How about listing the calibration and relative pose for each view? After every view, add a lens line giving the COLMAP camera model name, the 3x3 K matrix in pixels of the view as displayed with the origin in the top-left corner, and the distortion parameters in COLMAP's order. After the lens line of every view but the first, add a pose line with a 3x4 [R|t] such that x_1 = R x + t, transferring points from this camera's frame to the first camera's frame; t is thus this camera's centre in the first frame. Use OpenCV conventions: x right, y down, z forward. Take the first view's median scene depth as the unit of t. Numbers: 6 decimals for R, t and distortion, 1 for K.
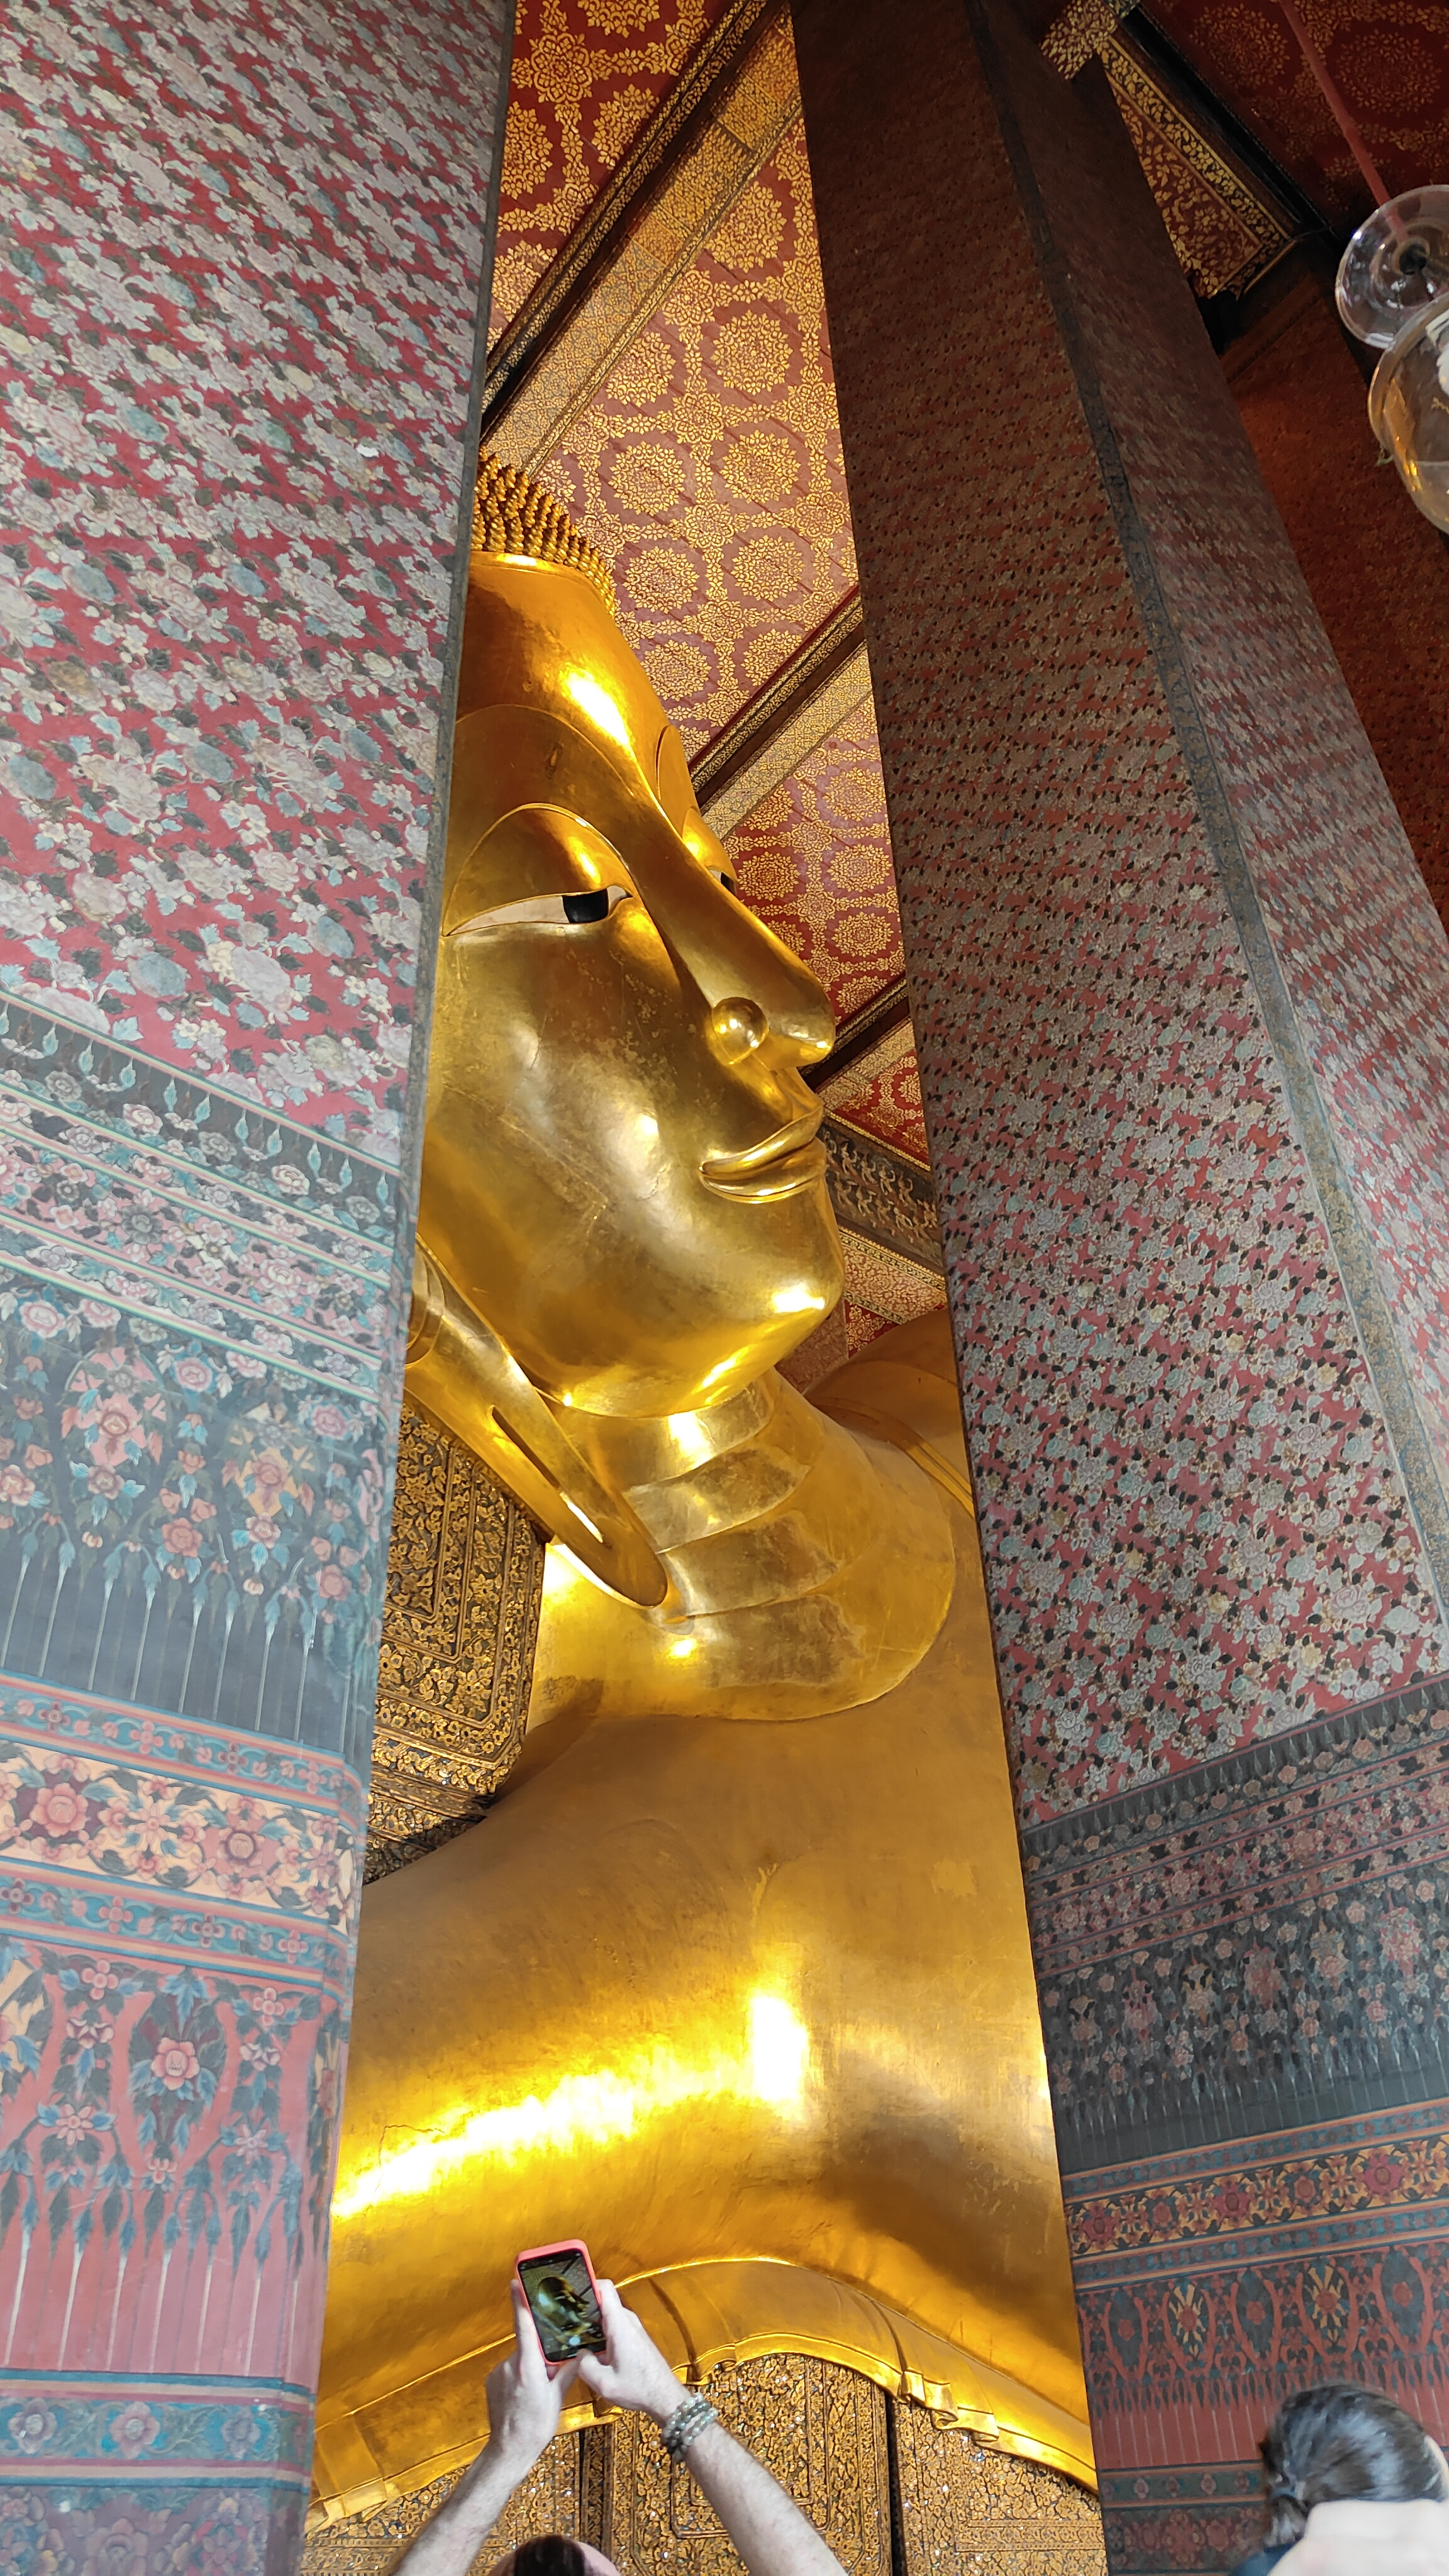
lens RADIAL K [[1706.1, 0, 724.5], [0, 1706.1, 1288.0], [0, 0, 1]] dist [-0.005143, -0.003366]
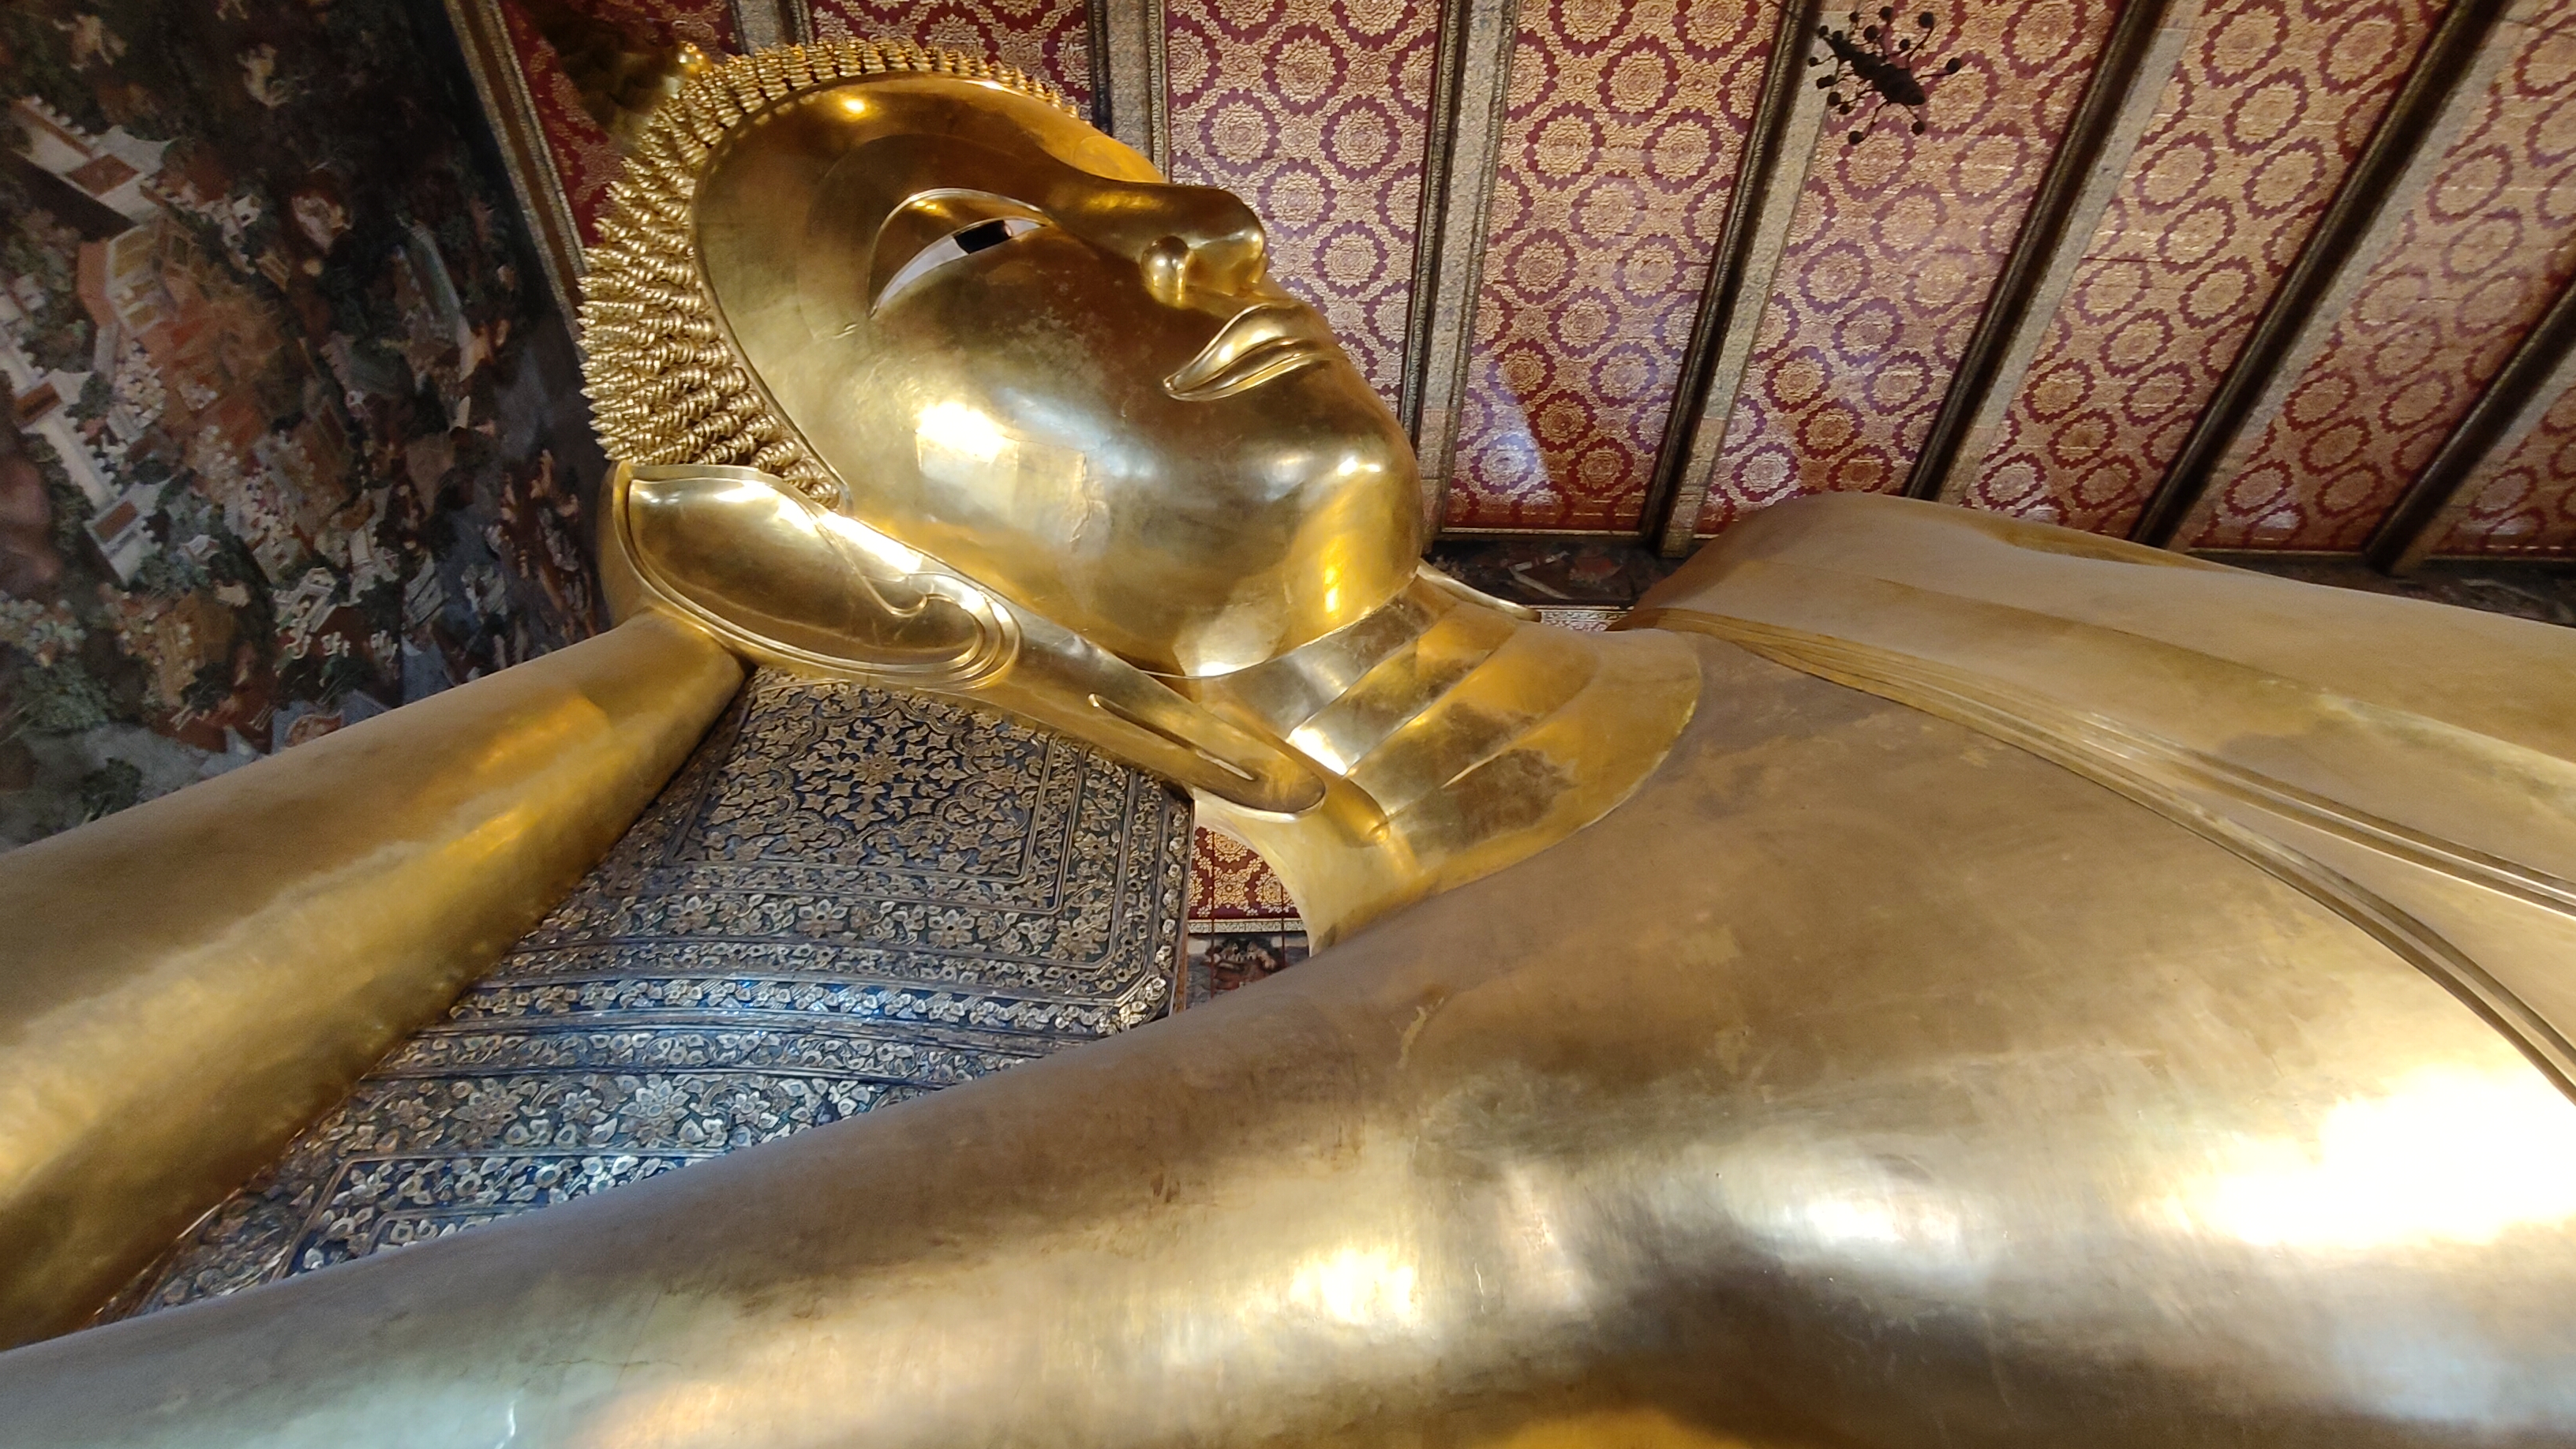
lens RADIAL K [[1174.9, 0, 1298.1], [0, 1174.9, 715.5], [0, 0, 1]] dist [0.001088, 0.001168]
pose [[0.812328, -0.449032, -0.372146, 0.240142], [0.371679, 0.890337, -0.262972, 0.339465], [0.449419, 0.075301, 0.890142, 0.469766]]
